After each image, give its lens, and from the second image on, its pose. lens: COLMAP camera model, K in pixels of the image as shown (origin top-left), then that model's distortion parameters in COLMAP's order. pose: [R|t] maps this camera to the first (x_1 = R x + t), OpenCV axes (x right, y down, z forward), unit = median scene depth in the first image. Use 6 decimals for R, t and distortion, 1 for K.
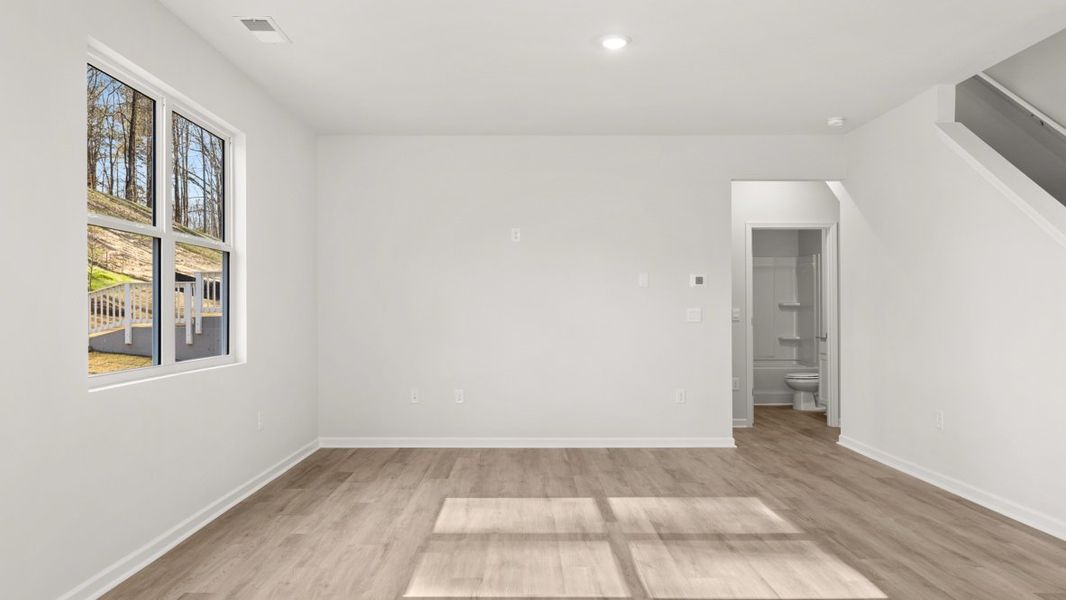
lens RADIAL K [[760.9, 0, 533.0], [0, 760.9, 300.0], [0, 0, 1]] dist [-0.002185, 0.000997]
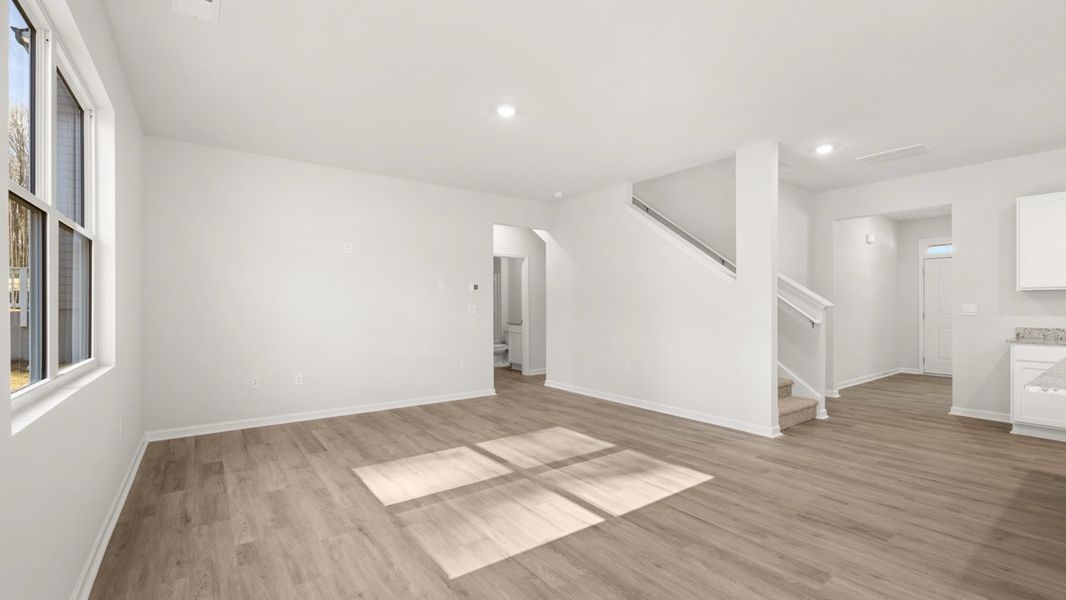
lens RADIAL K [[450.6, 0, 536.7], [0, 450.6, 303.5], [0, 0, 1]] dist [0.000616, 0.000564]
pose [[0.808220, 0.003762, 0.588869, -0.341135], [-0.007952, 0.999958, 0.004525, 0.003225], [-0.588827, -0.008340, 0.808216, 0.329444]]
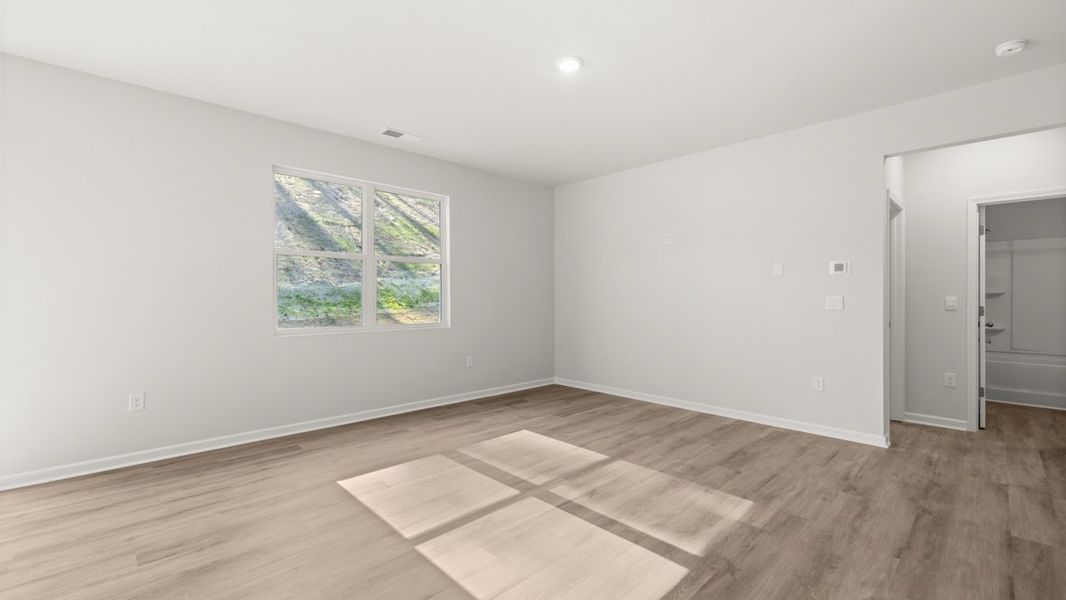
lens RADIAL K [[444.7, 0, 530.0], [0, 444.7, 297.0], [0, 0, 1]] dist [-0.000635, -0.000145]
pose [[0.682638, -0.000873, -0.730756, 0.588966], [0.008266, 0.999945, 0.006527, 0.008268], [0.730710, -0.010496, 0.682608, 0.519803]]
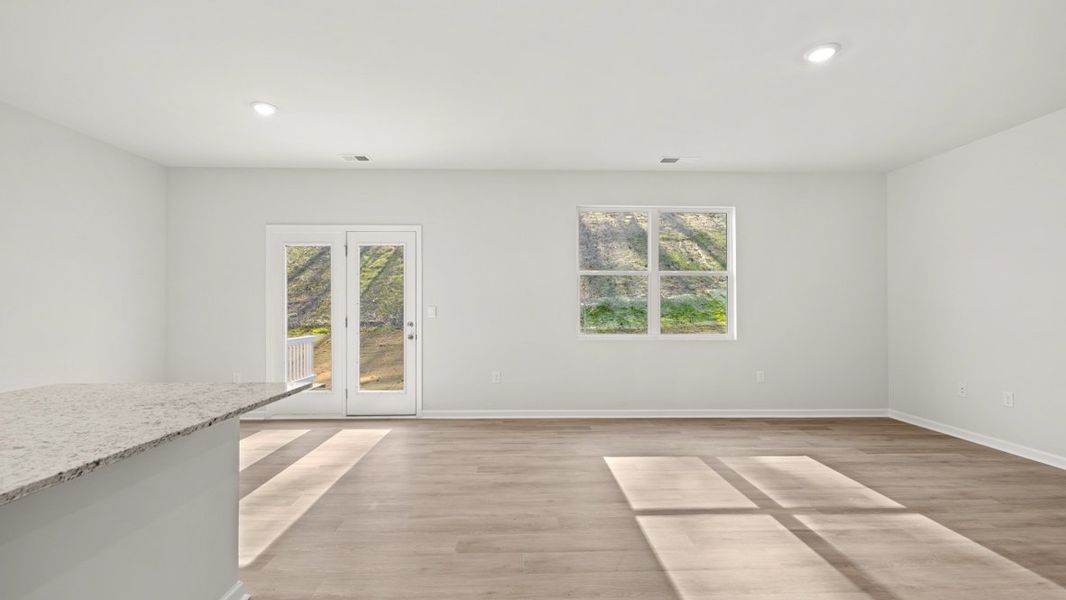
lens RADIAL K [[450.6, 0, 536.7], [0, 450.6, 303.5], [0, 0, 1]] dist [0.000616, 0.000564]
pose [[0.028862, -0.010914, -0.999524, 0.749134], [0.007478, 0.999915, -0.010703, 0.009115], [0.999555, -0.007165, 0.028941, 0.617251]]
